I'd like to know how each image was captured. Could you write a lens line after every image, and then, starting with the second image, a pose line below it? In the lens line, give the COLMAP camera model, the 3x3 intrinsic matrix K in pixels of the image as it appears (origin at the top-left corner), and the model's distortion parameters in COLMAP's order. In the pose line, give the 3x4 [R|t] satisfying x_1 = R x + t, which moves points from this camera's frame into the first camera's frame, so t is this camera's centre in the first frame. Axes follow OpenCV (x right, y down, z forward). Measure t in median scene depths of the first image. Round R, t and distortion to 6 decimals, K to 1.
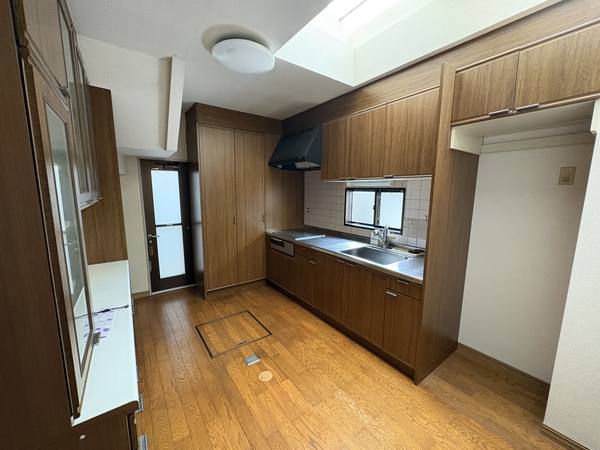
lens RADIAL K [[239.5, 0, 299.5], [0, 239.5, 225.3], [0, 0, 1]] dist [-0.002460, 0.000405]
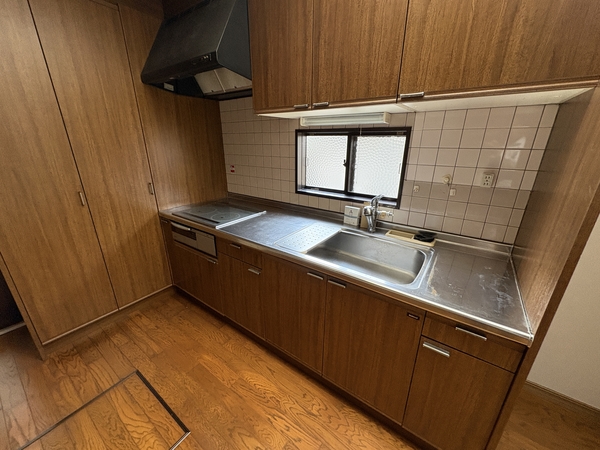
lens RADIAL K [[239.5, 0, 299.3], [0, 239.5, 225.3], [0, 0, 1]] dist [-0.002460, 0.000405]
pose [[0.949372, -0.108532, 0.294810, 0.002567], [0.049813, 0.978562, 0.199838, -0.046776], [-0.310178, -0.175036, 0.934426, 0.440463]]
